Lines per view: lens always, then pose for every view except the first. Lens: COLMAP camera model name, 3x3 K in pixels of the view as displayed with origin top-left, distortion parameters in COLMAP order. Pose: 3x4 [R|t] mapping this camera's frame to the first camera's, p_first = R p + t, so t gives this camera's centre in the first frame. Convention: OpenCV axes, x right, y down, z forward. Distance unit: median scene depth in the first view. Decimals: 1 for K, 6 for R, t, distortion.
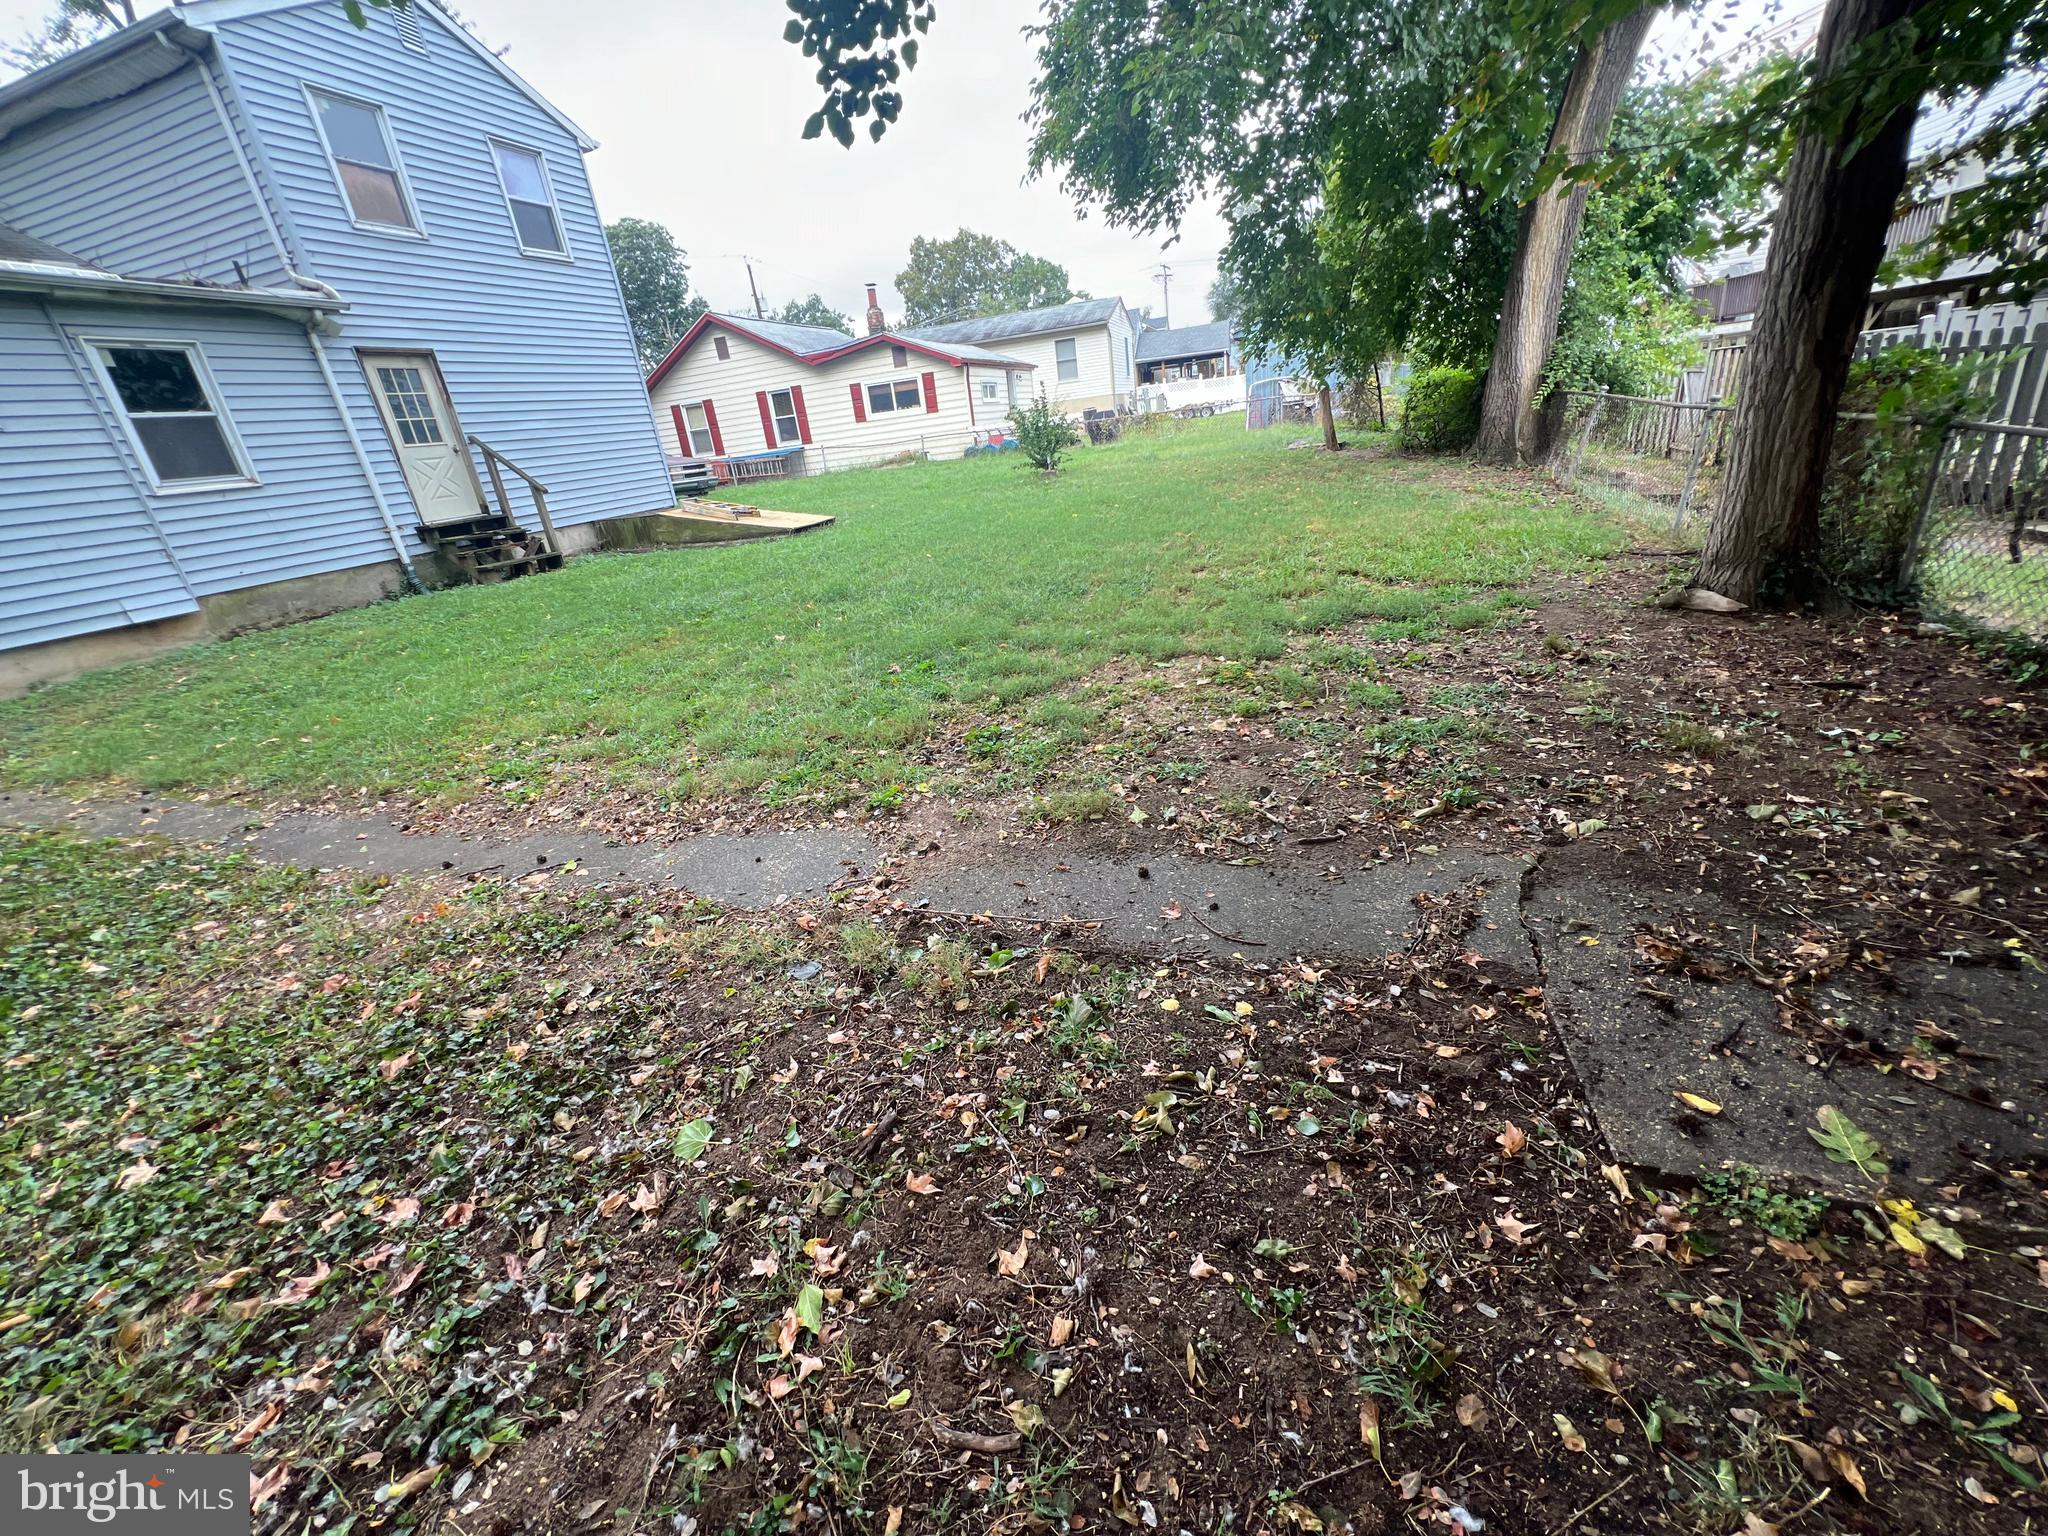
lens RADIAL K [[817.8, 0, 1031.0], [0, 817.8, 763.5], [0, 0, 1]] dist [-0.004378, 0.000823]
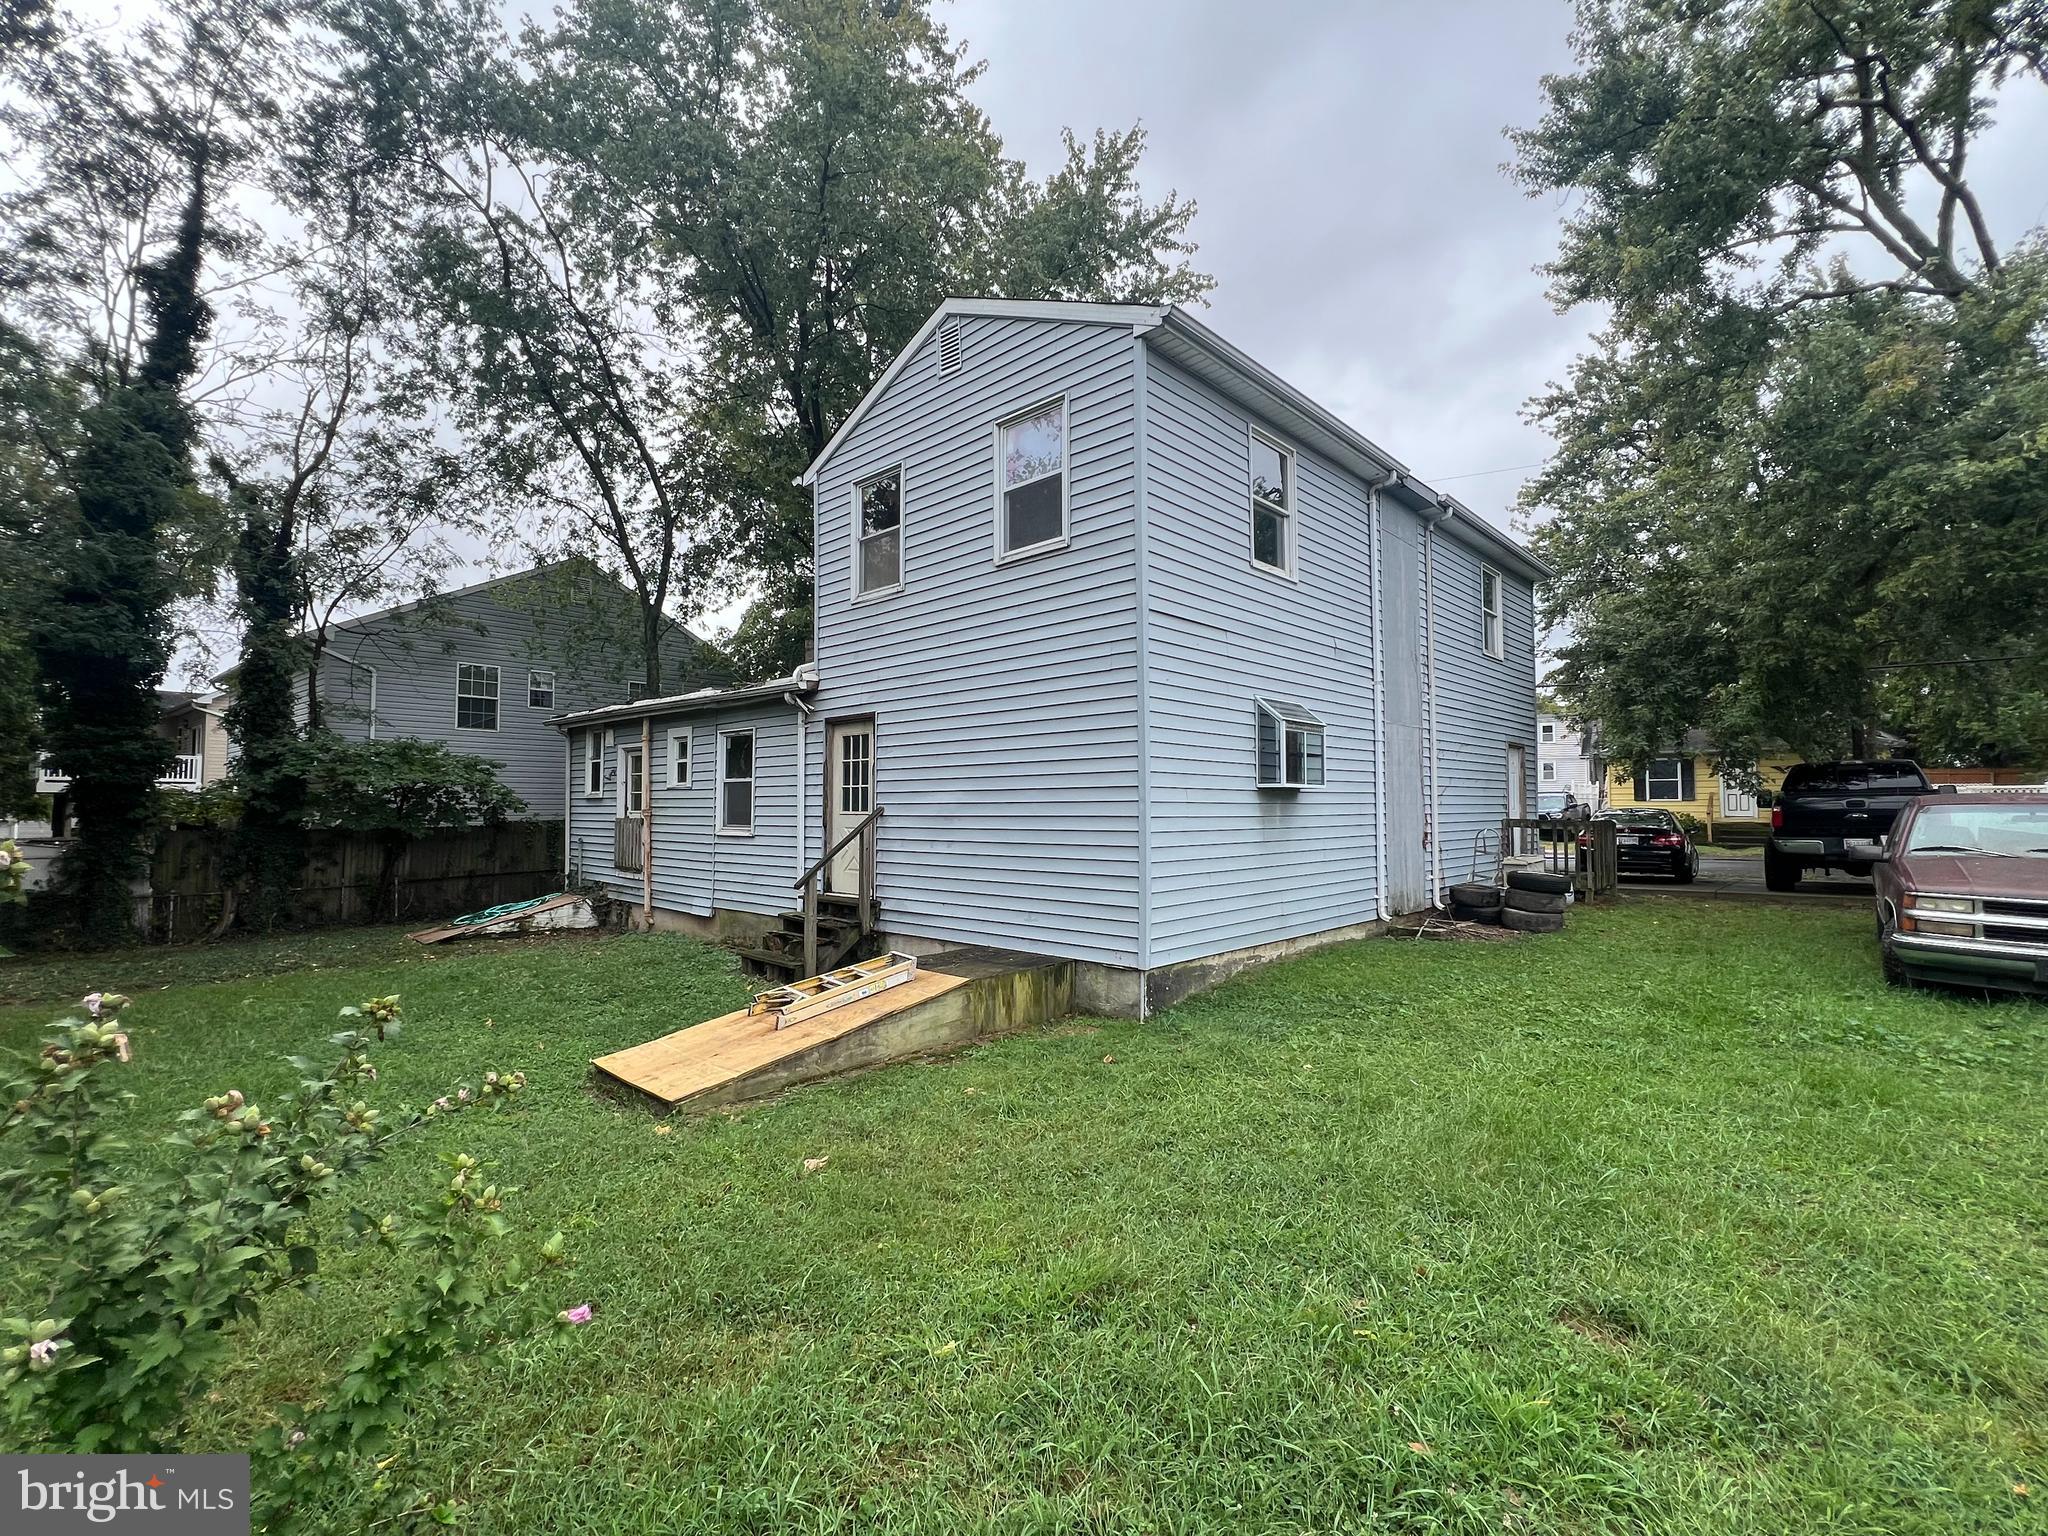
lens RADIAL K [[913.4, 0, 1025.8], [0, 913.4, 773.3], [0, 0, 1]] dist [-0.006926, 0.001820]
pose [[-0.419063, 0.075777, -0.904790, 0.222496], [-0.306728, 0.926111, 0.219627, -2.277922], [0.854578, 0.369562, -0.364856, 4.858319]]
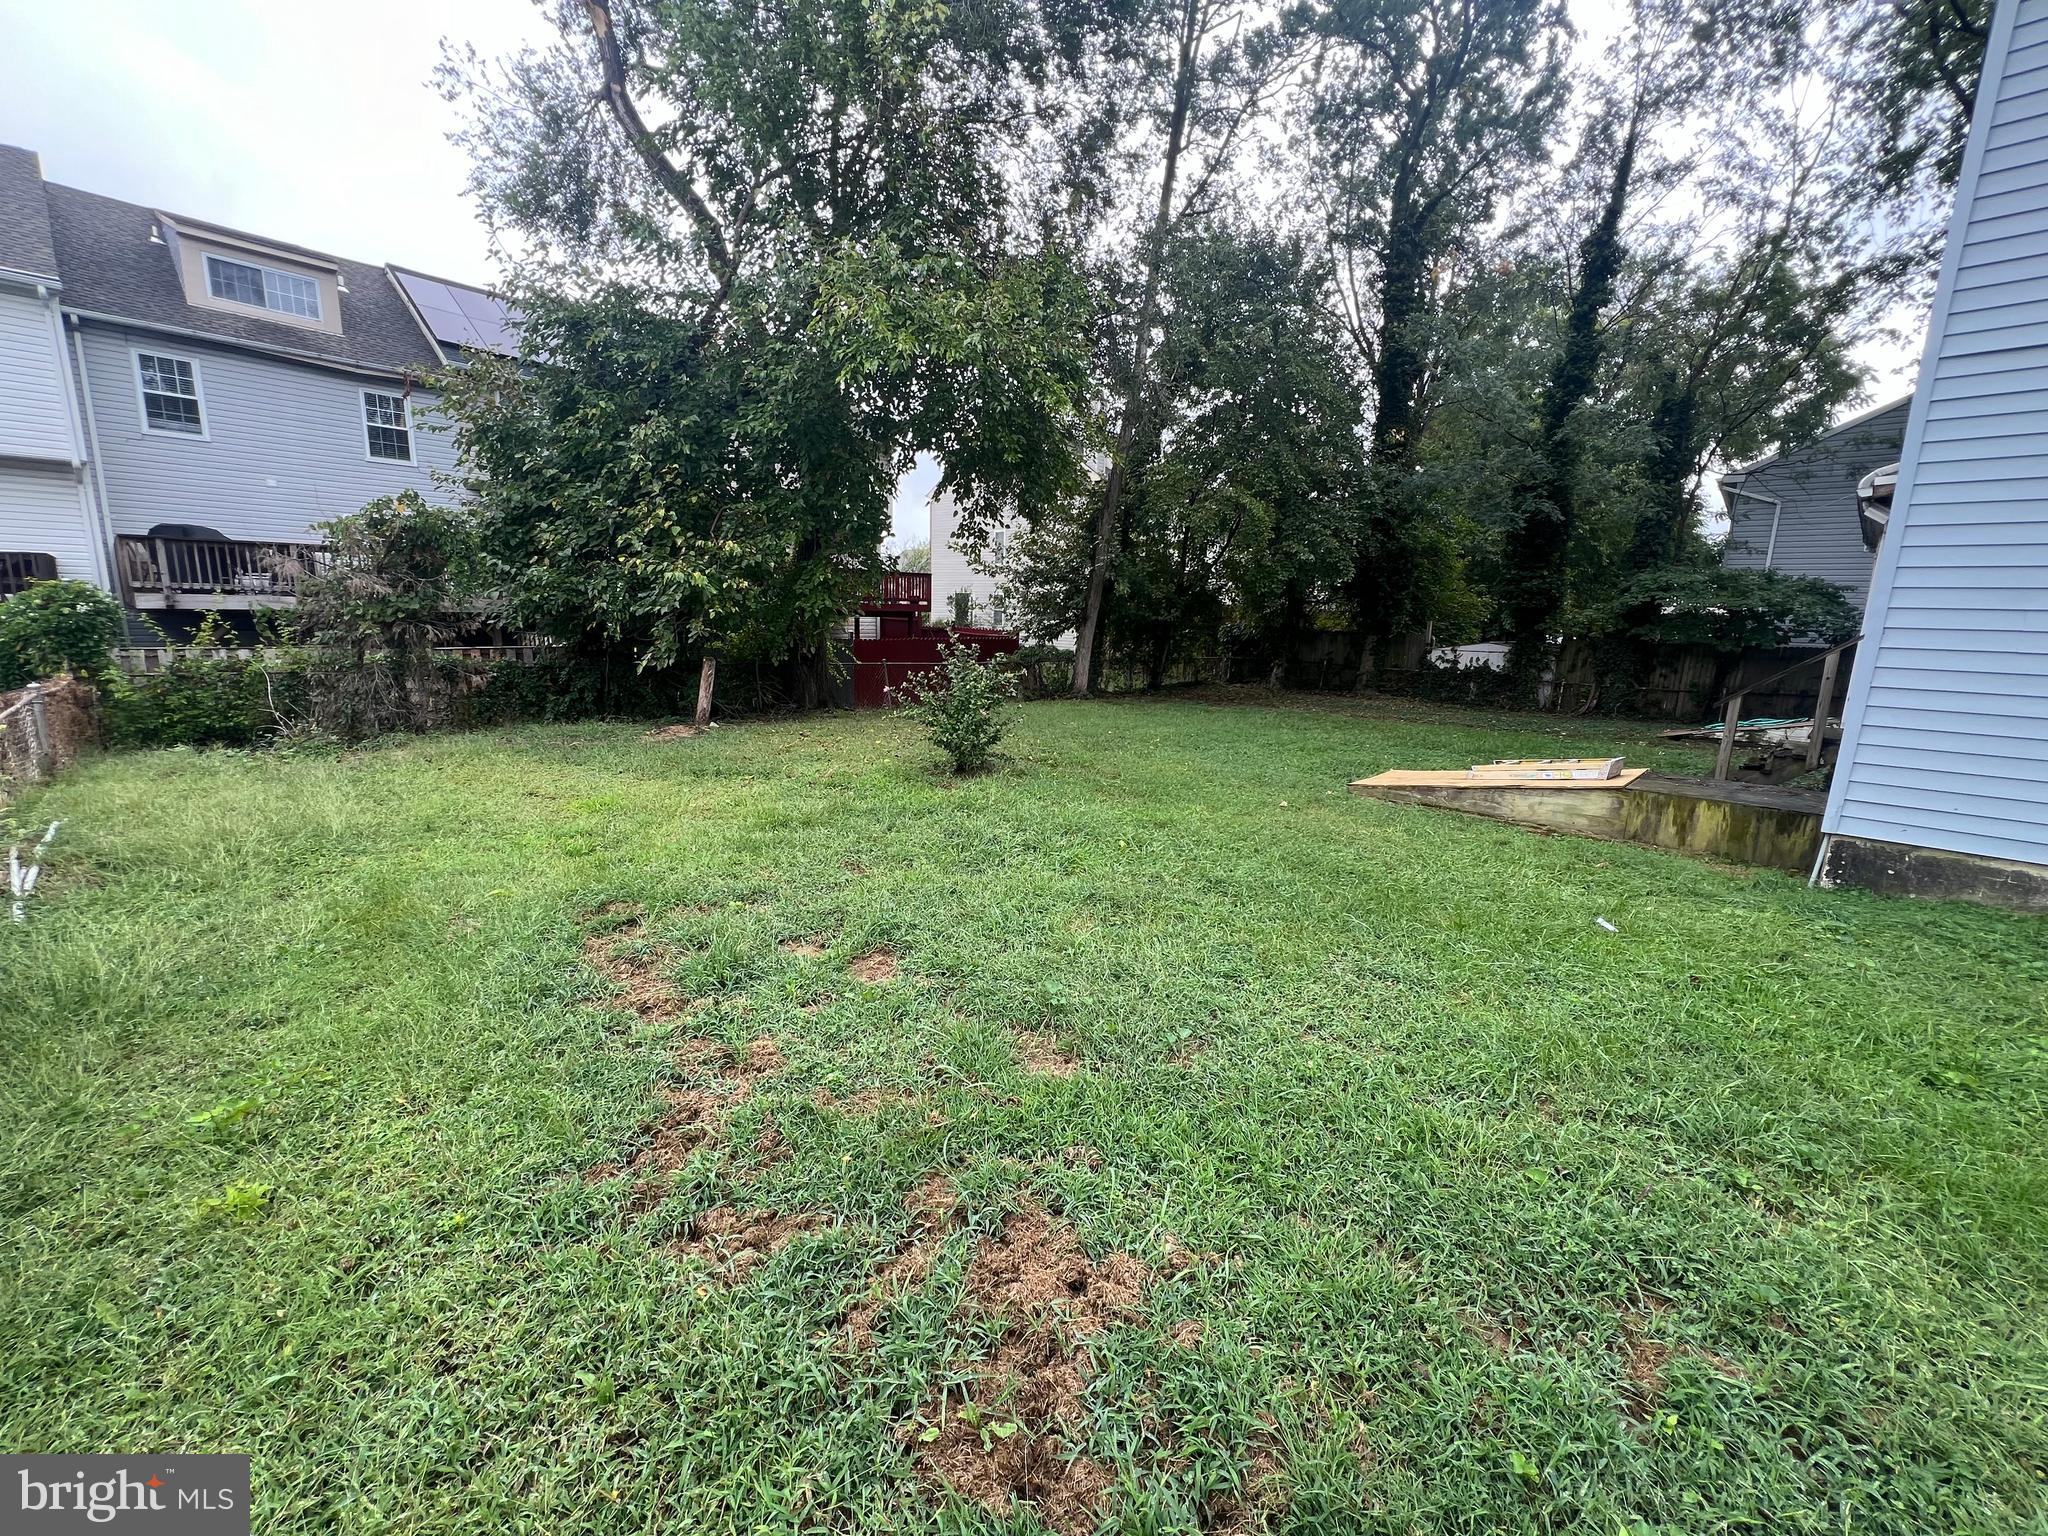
lens RADIAL K [[817.8, 0, 1024.2], [0, 817.8, 763.1], [0, 0, 1]] dist [-0.004378, 0.000823]
pose [[-0.881615, 0.001327, 0.471968, -1.258487], [0.246745, 0.853749, 0.458509, -2.695307], [-0.402334, 0.520684, -0.753004, 6.286421]]
